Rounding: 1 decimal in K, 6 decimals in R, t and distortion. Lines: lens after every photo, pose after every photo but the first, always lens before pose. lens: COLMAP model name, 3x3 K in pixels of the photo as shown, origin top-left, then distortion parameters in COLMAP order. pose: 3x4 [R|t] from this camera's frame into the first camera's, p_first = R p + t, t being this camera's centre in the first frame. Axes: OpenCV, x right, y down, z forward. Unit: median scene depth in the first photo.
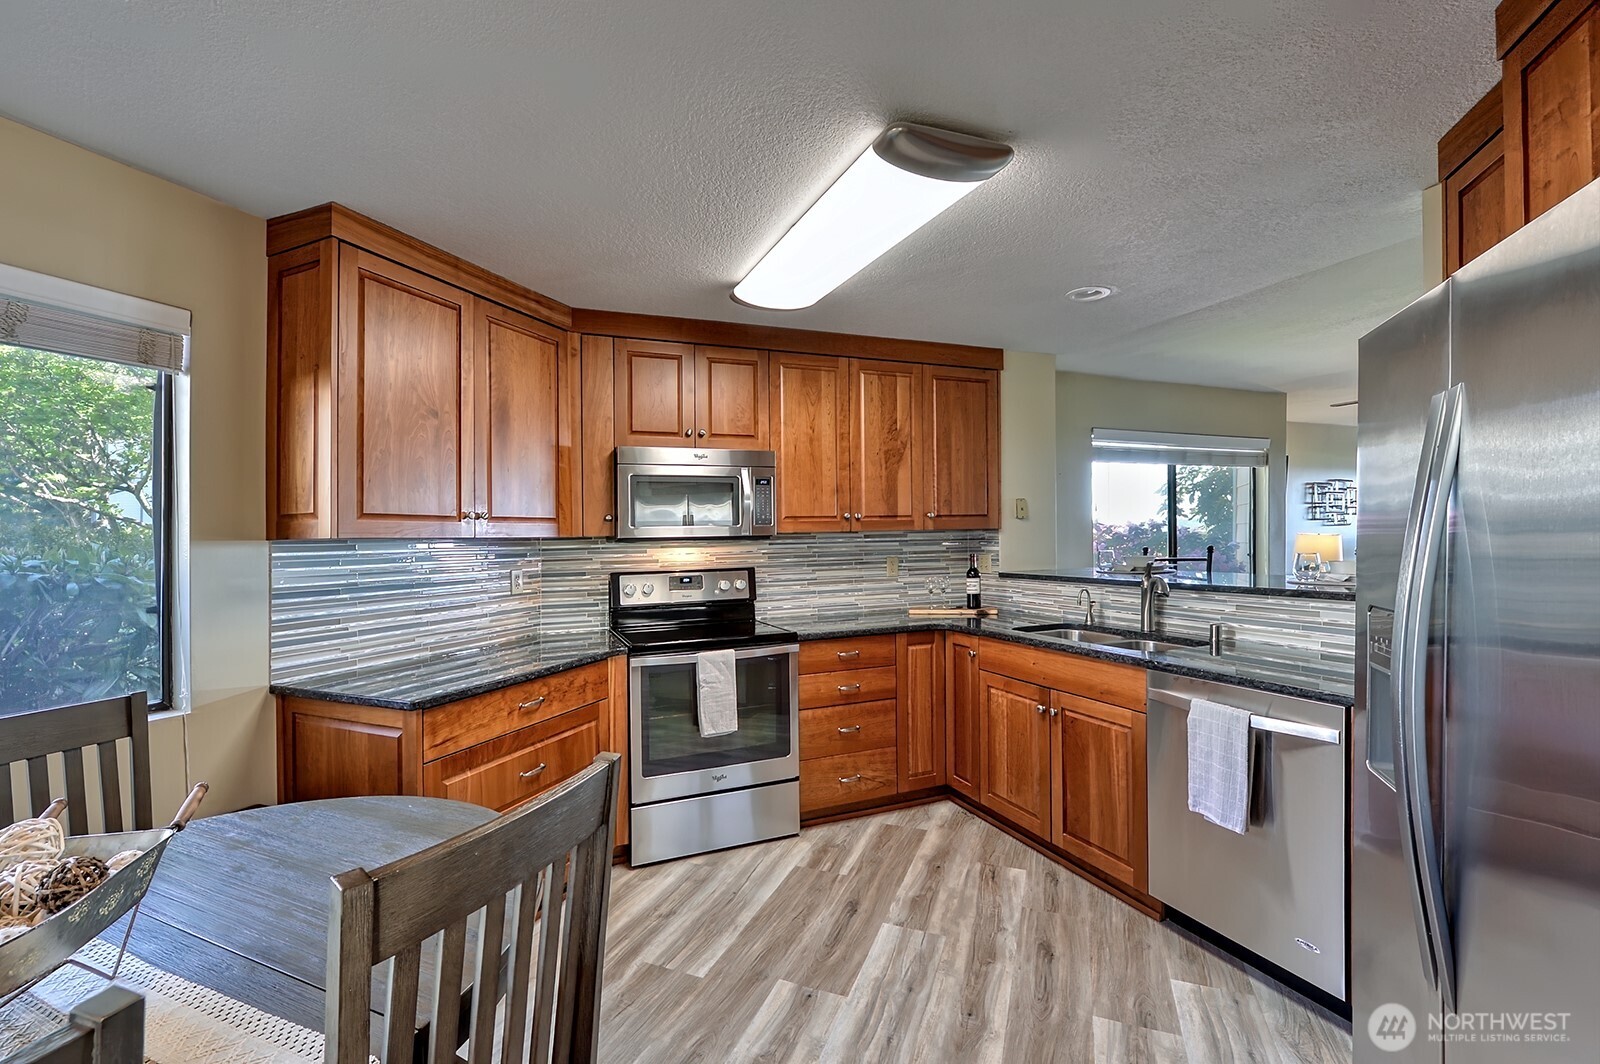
lens RADIAL K [[652.8, 0, 779.7], [0, 652.8, 500.8], [0, 0, 1]] dist [-0.014236, 0.001664]
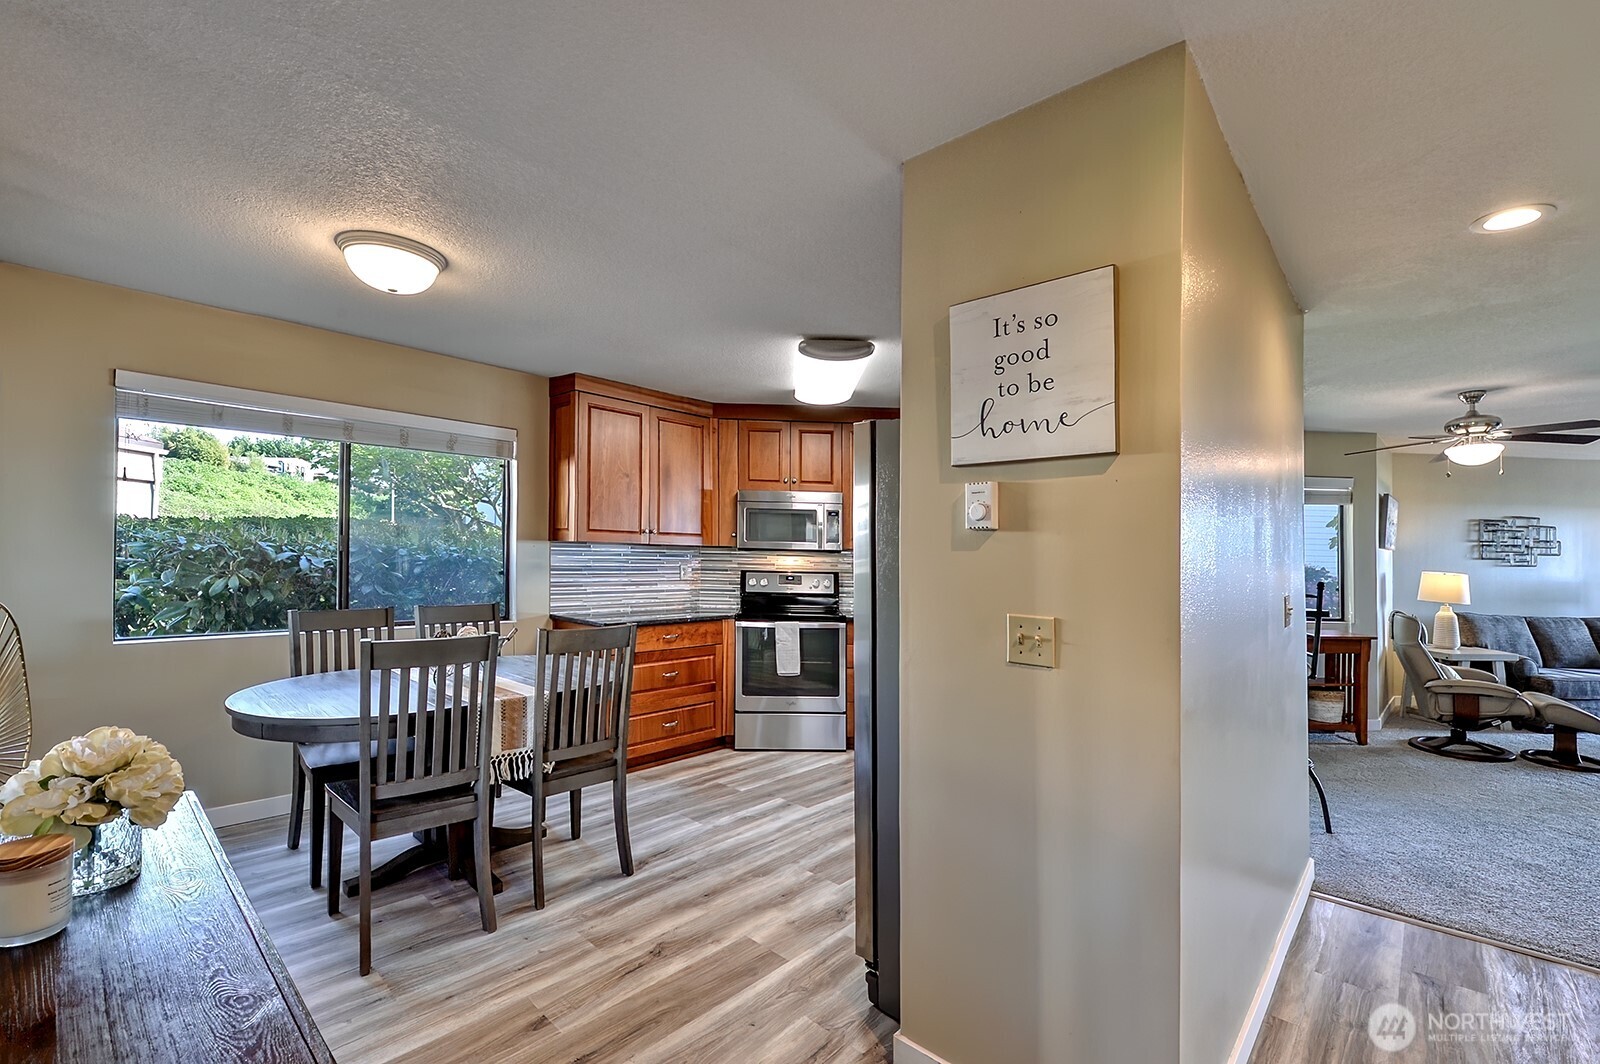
lens RADIAL K [[652.8, 0, 807.9], [0, 652.8, 535.1], [0, 0, 1]] dist [-0.014236, 0.001664]
pose [[0.944968, 0.032865, -0.325508, 0.436065], [-0.023321, 0.999177, 0.033180, -0.030177], [0.326331, -0.023763, 0.944957, -0.447981]]
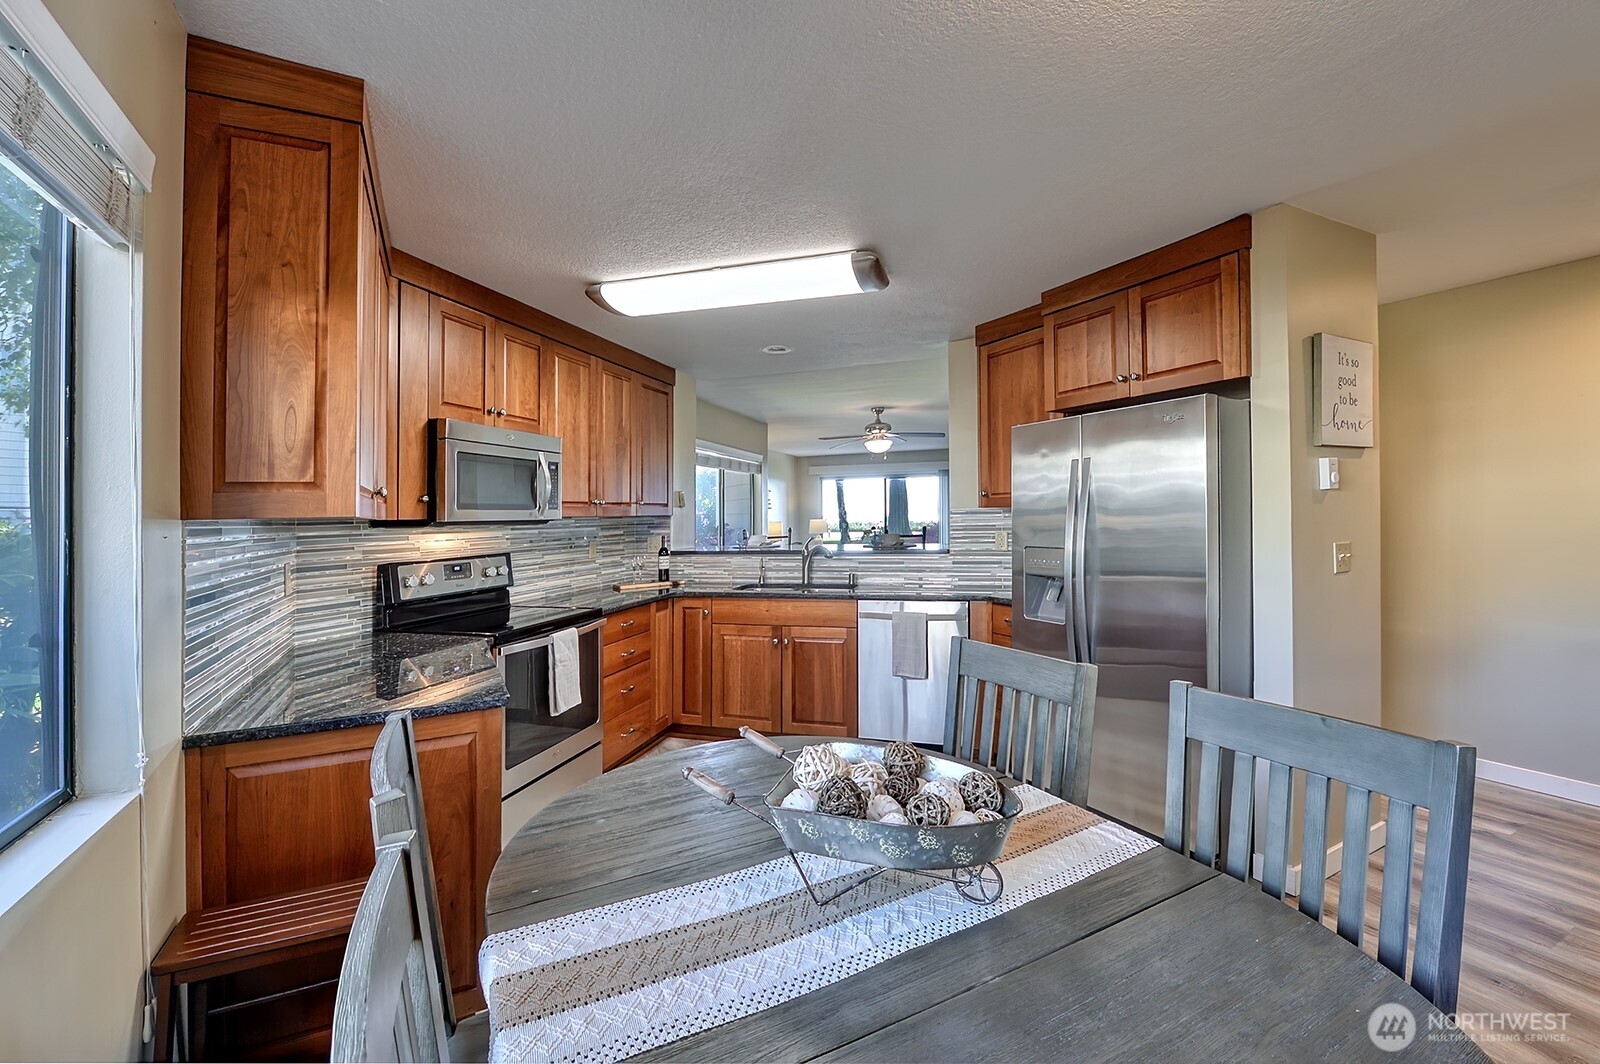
lens RADIAL K [[652.8, 0, 761.6], [0, 652.8, 501.1], [0, 0, 1]] dist [-0.014236, 0.001664]
pose [[0.658269, 0.022958, 0.752432, -0.645713], [-0.032152, 0.999480, -0.002367, 0.017696], [-0.752096, -0.022634, 0.658665, 0.087437]]
